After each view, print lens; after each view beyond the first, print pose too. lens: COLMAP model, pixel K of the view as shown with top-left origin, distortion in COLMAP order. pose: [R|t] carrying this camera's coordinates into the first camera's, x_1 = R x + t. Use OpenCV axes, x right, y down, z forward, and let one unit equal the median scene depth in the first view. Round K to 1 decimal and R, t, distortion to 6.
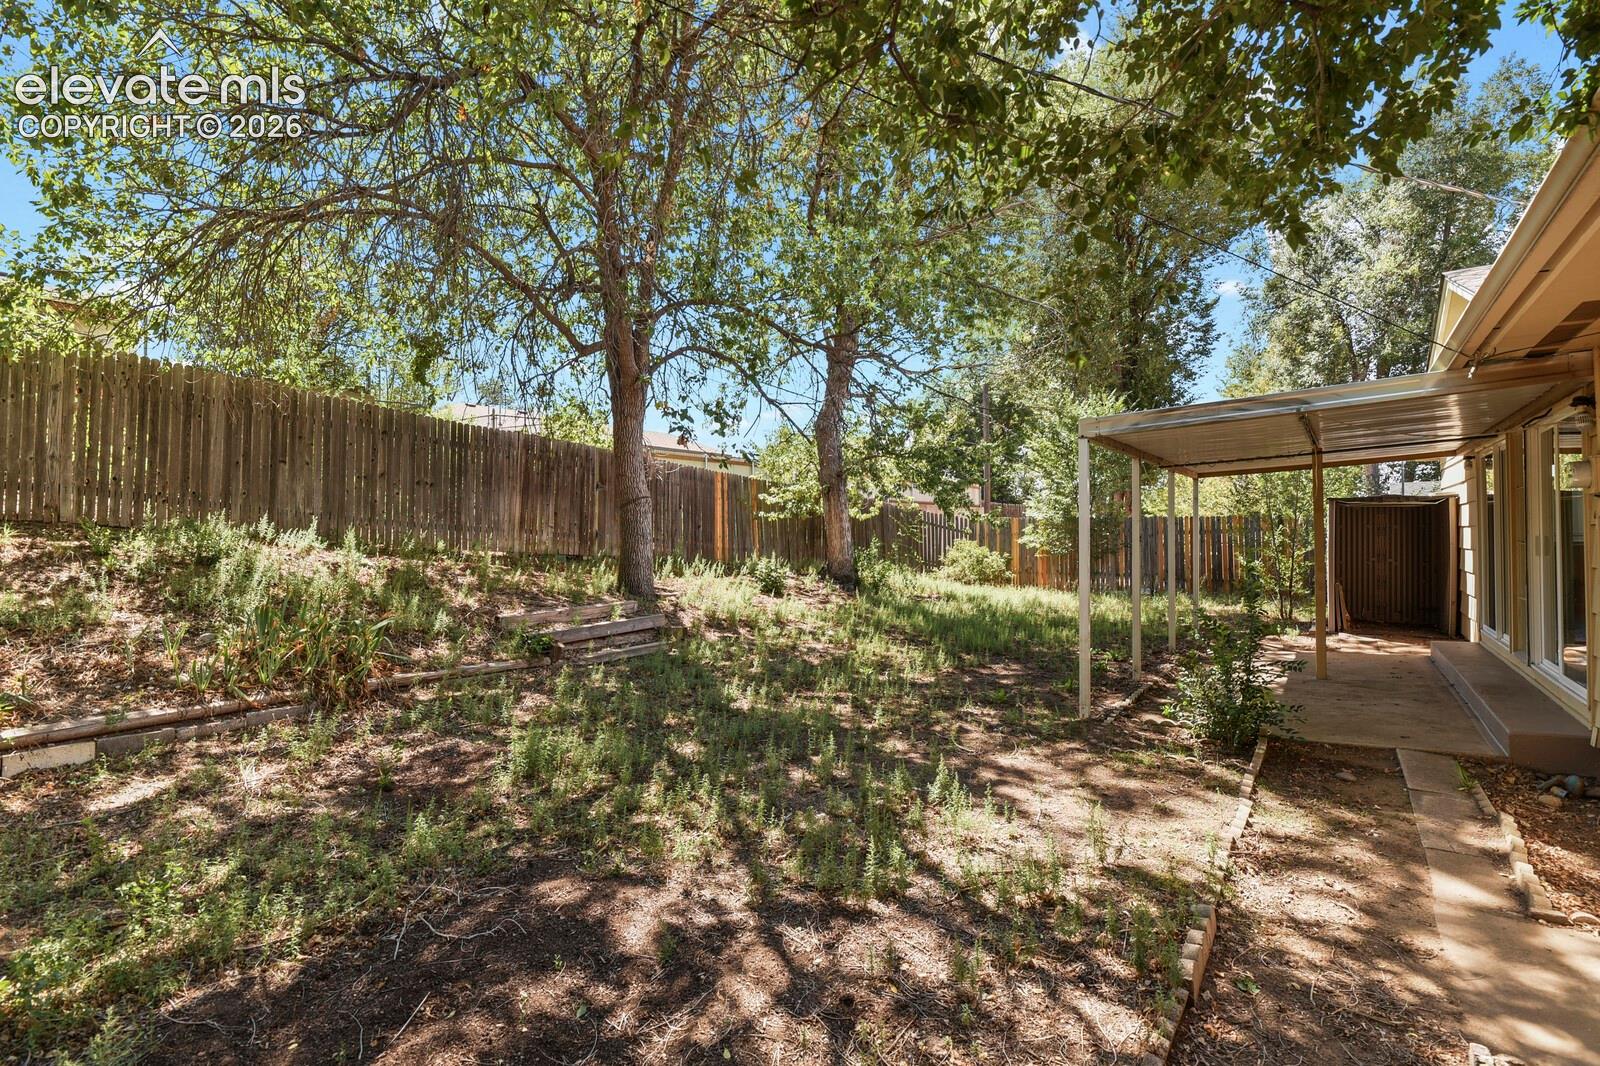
lens RADIAL K [[778.6, 0, 799.0], [0, 778.6, 529.7], [0, 0, 1]] dist [-0.003791, -0.004103]
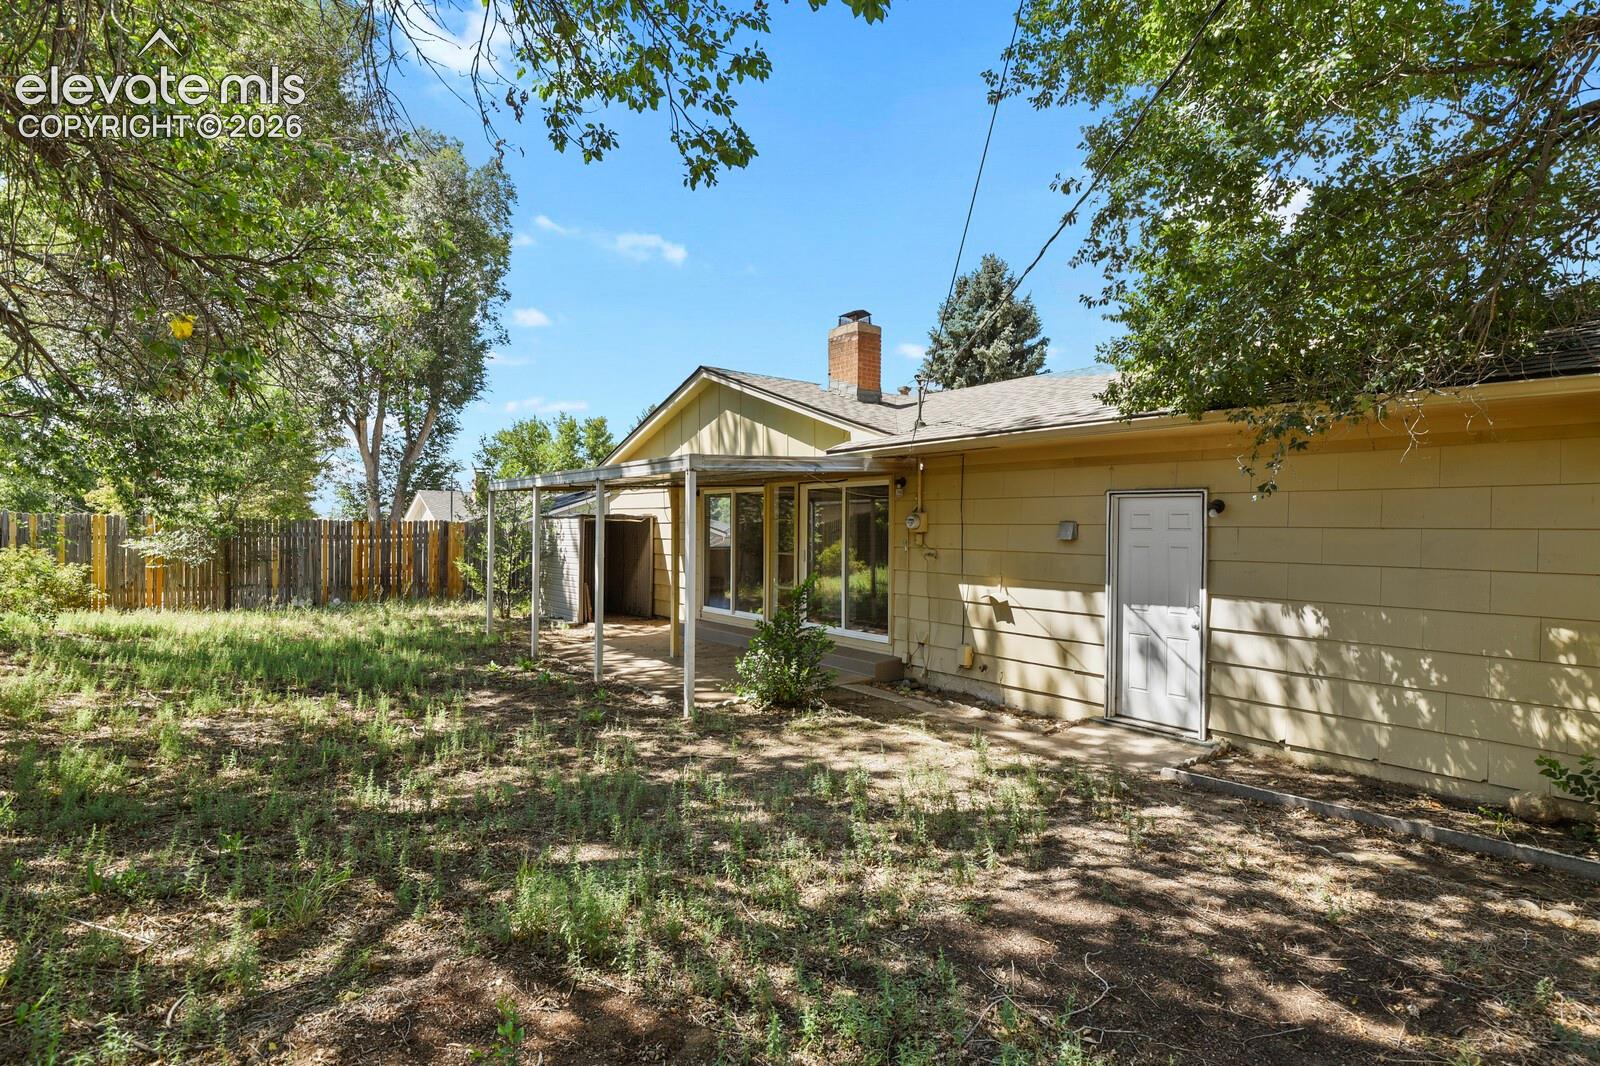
lens RADIAL K [[778.6, 0, 798.7], [0, 778.6, 536.0], [0, 0, 1]] dist [-0.003791, -0.004103]
pose [[0.307887, 0.001821, 0.951421, -1.449422], [-0.017623, 0.999838, 0.003789, -0.068914], [-0.951260, -0.017934, 0.307869, 1.015602]]
